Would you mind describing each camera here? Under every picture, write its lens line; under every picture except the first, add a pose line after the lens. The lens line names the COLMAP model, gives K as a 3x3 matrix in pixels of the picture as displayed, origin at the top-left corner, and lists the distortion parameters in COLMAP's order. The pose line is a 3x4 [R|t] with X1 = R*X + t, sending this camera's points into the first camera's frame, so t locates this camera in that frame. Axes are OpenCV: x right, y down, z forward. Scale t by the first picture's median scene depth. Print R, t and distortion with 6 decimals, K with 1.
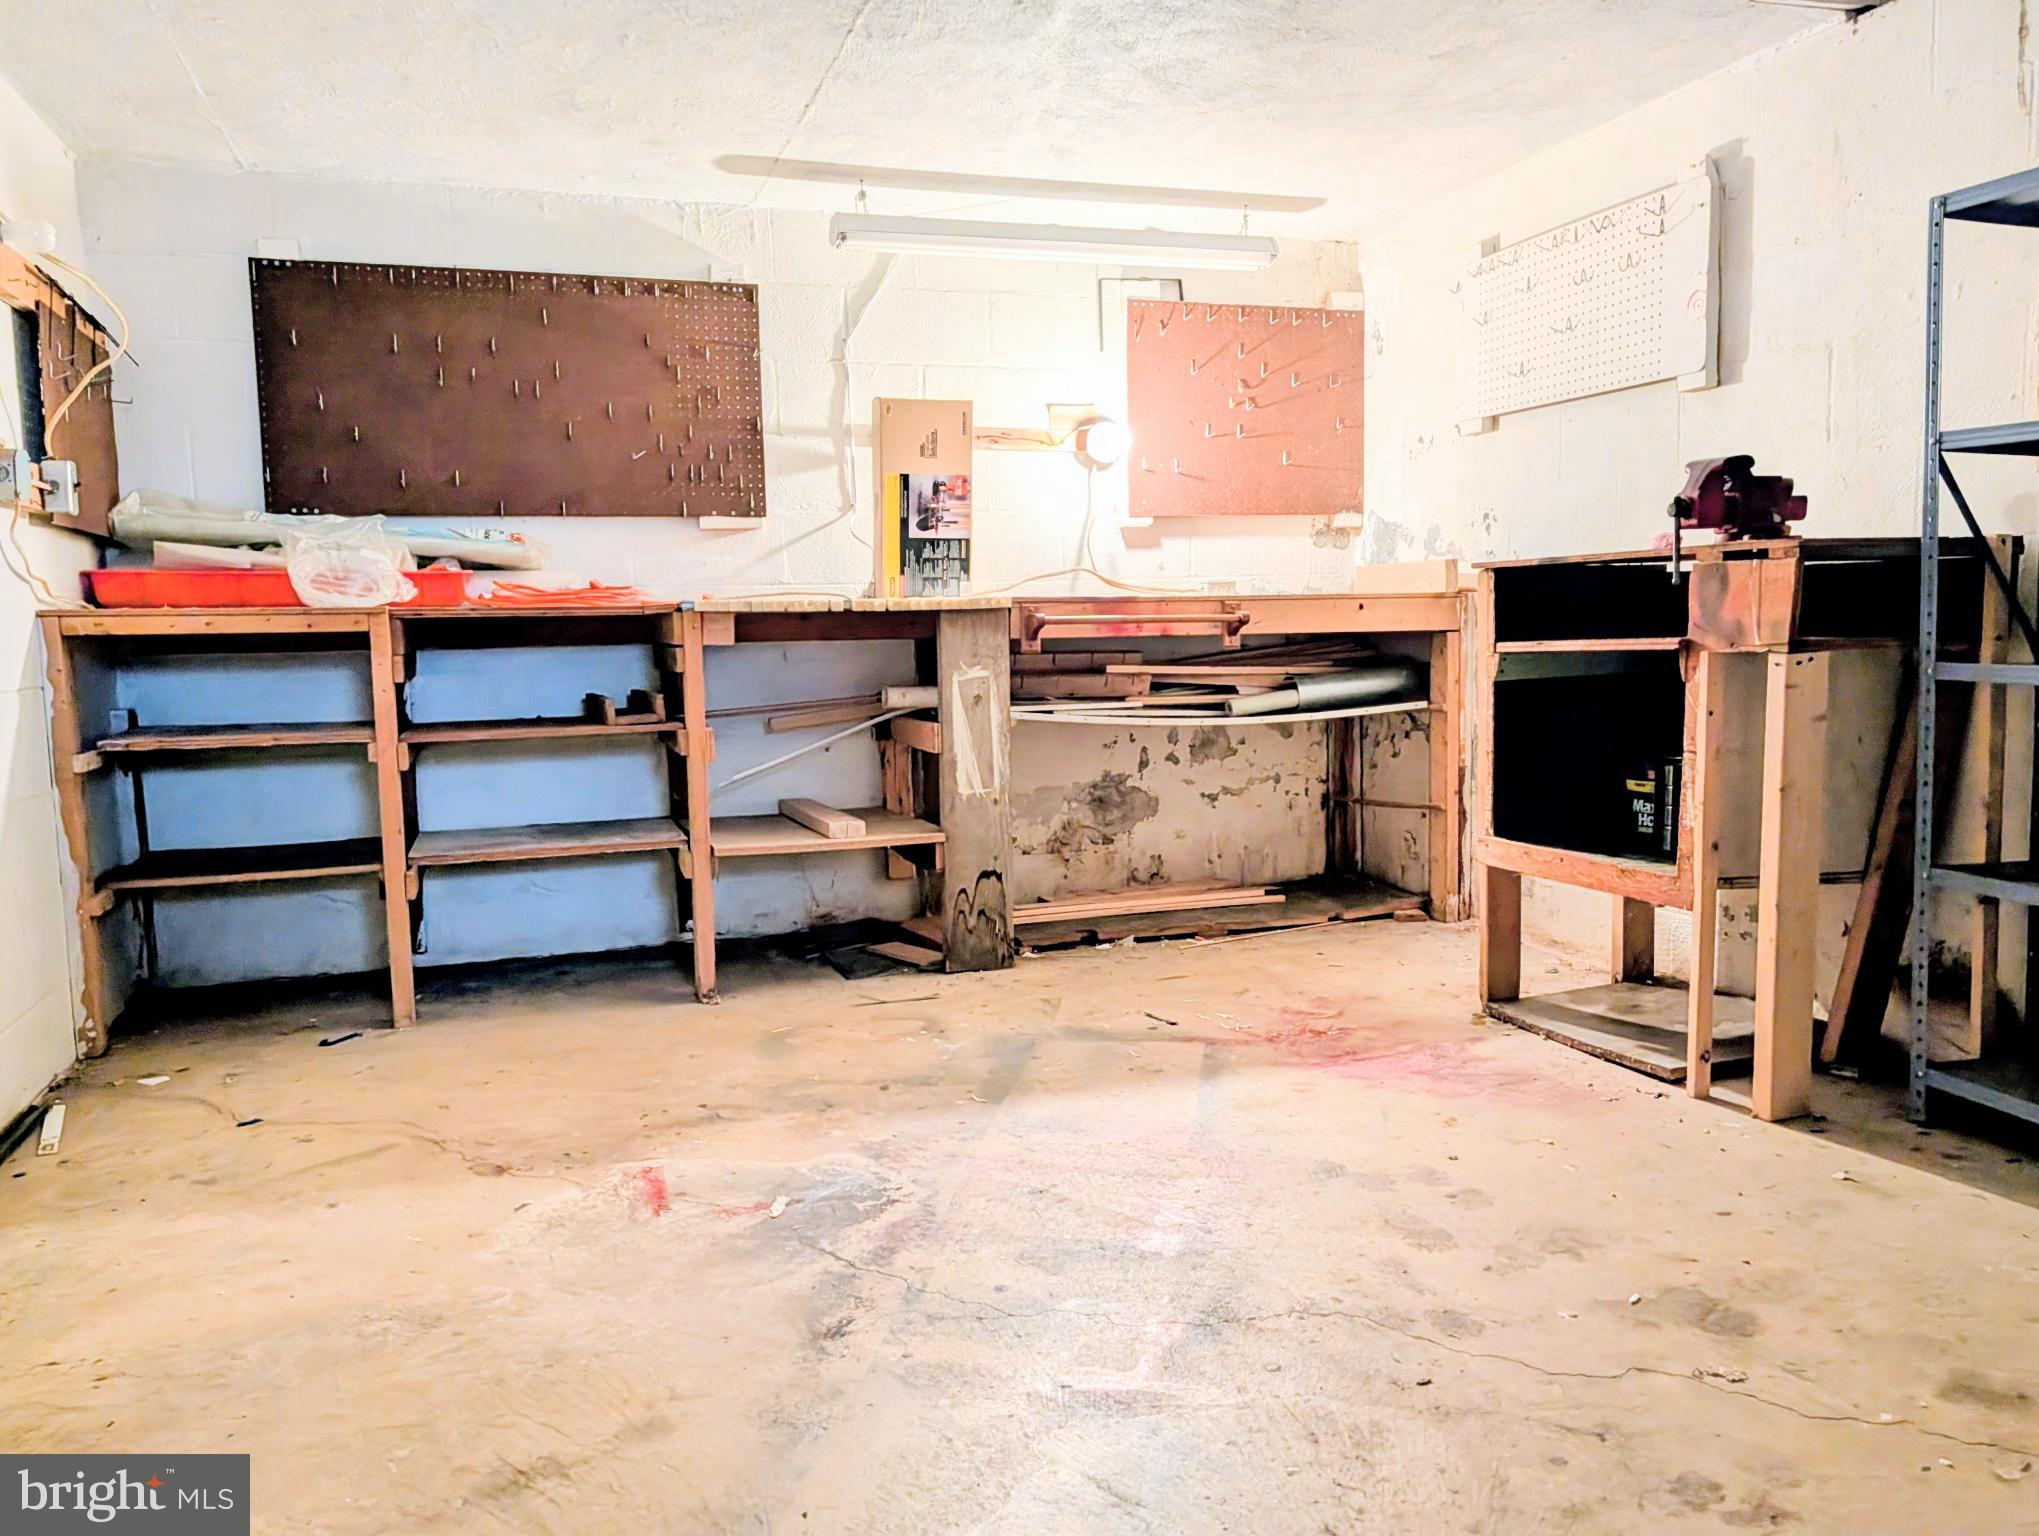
lens RADIAL K [[1466.0, 0, 1017.8], [0, 1466.0, 761.3], [0, 0, 1]] dist [0.012346, -0.006411]
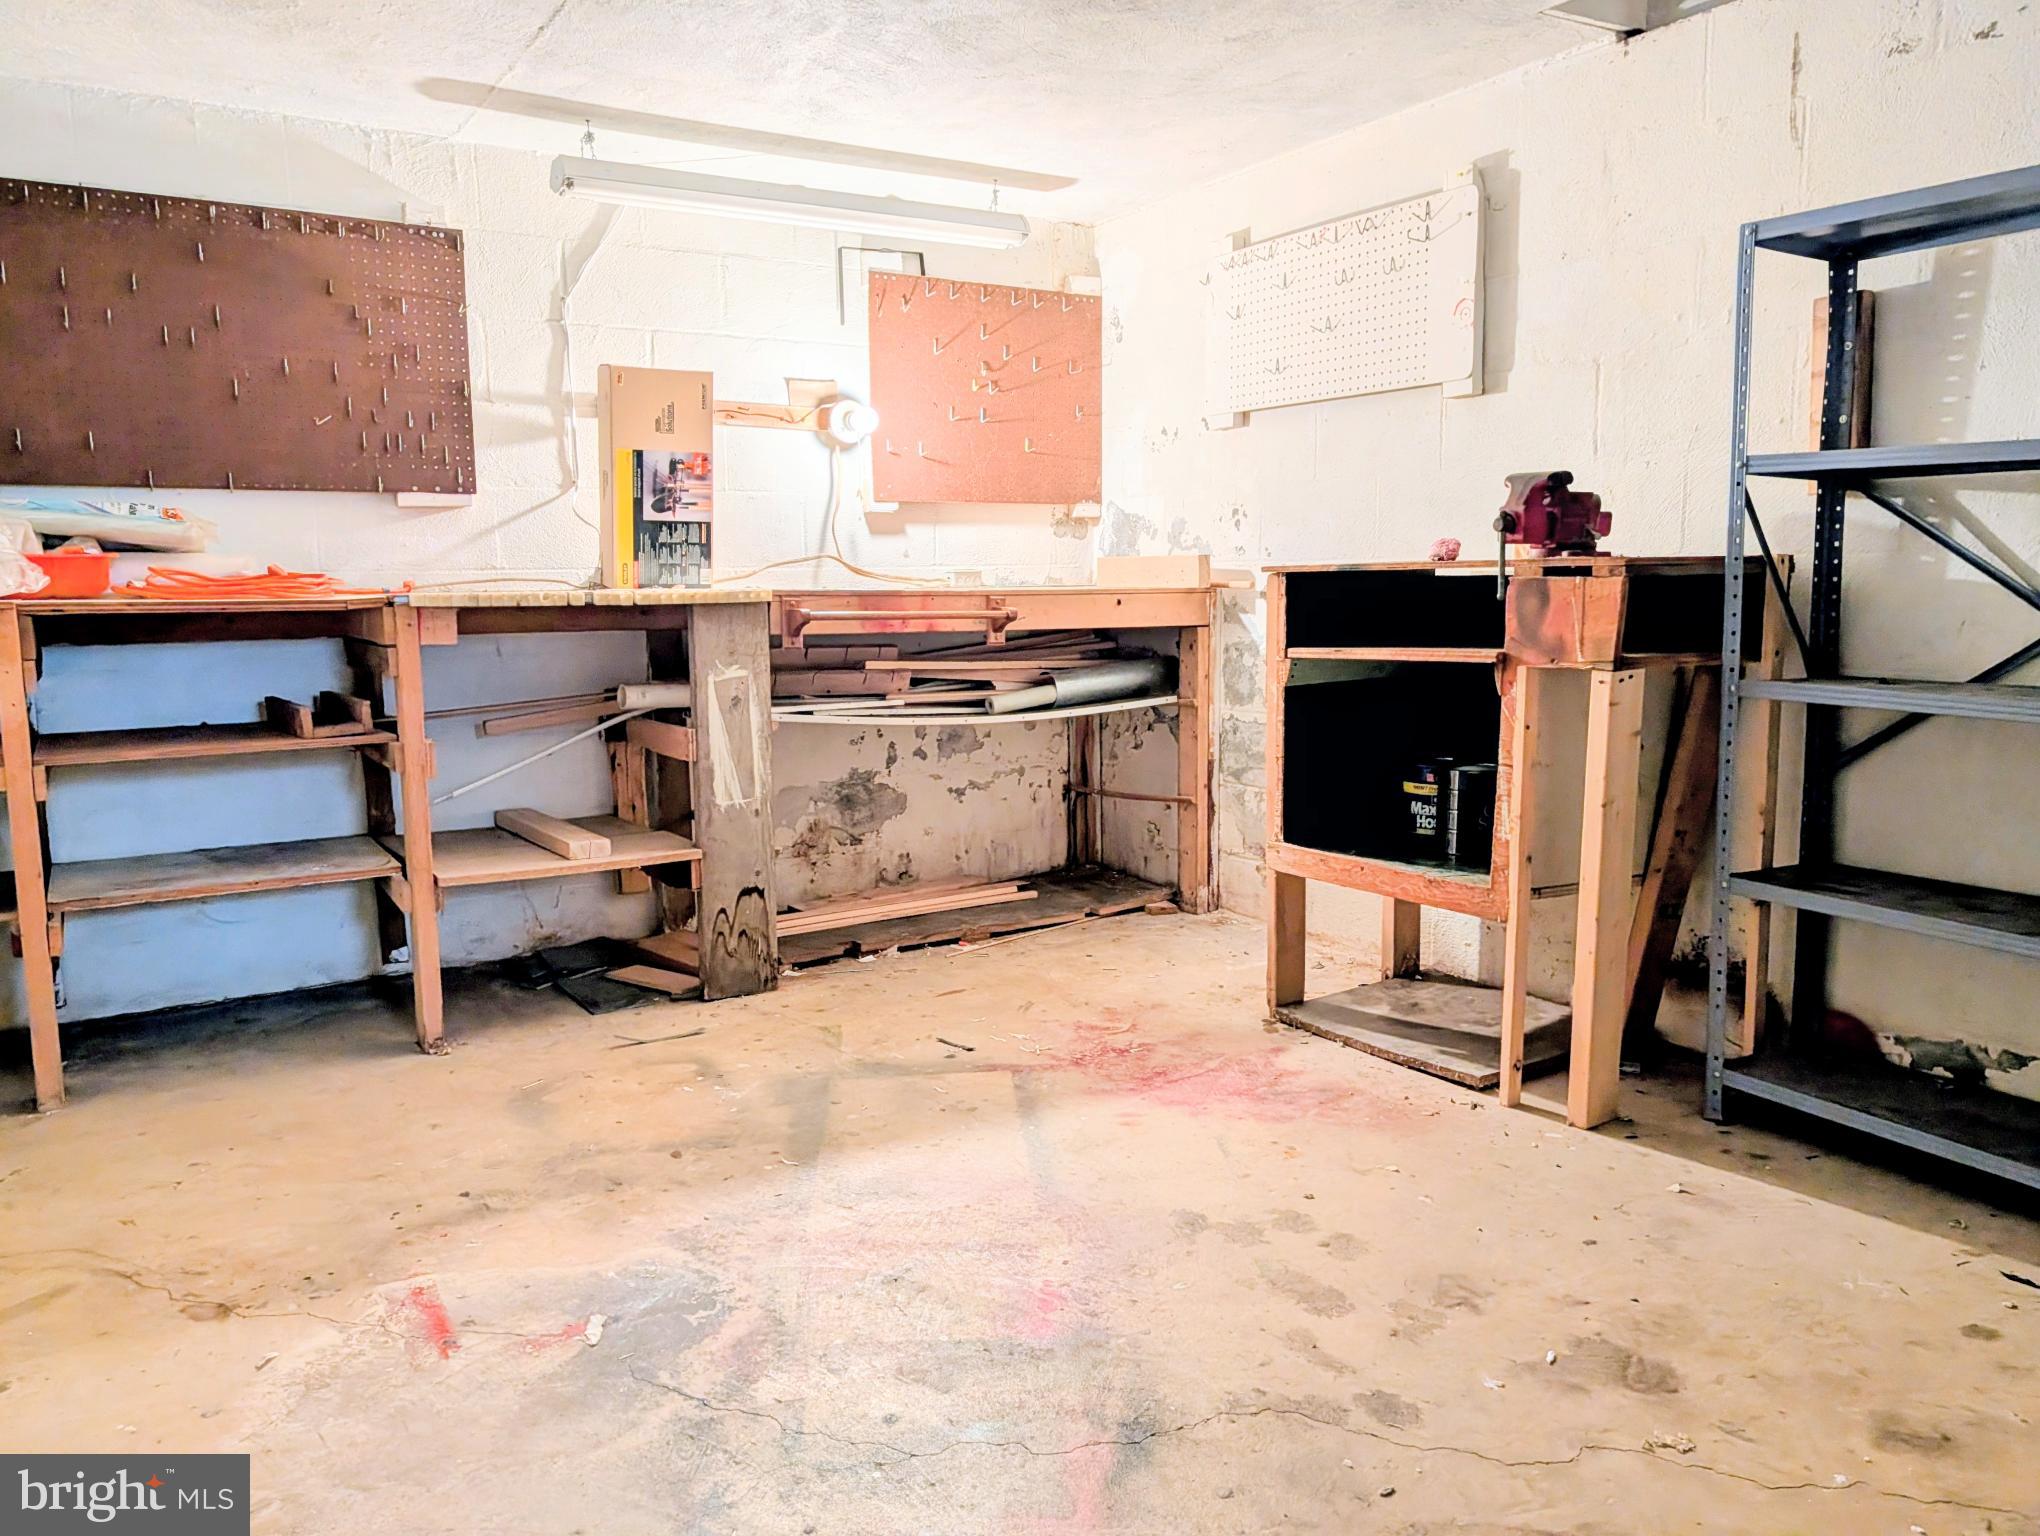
lens RADIAL K [[1452.9, 0, 1020.0], [0, 1452.9, 768.0], [0, 0, 1]] dist [0.012312, -0.004376]
pose [[0.974305, -0.018367, 0.224484, -0.063325], [0.012427, 0.999535, 0.027845, -0.026029], [-0.224891, -0.024340, 0.974080, 0.076093]]
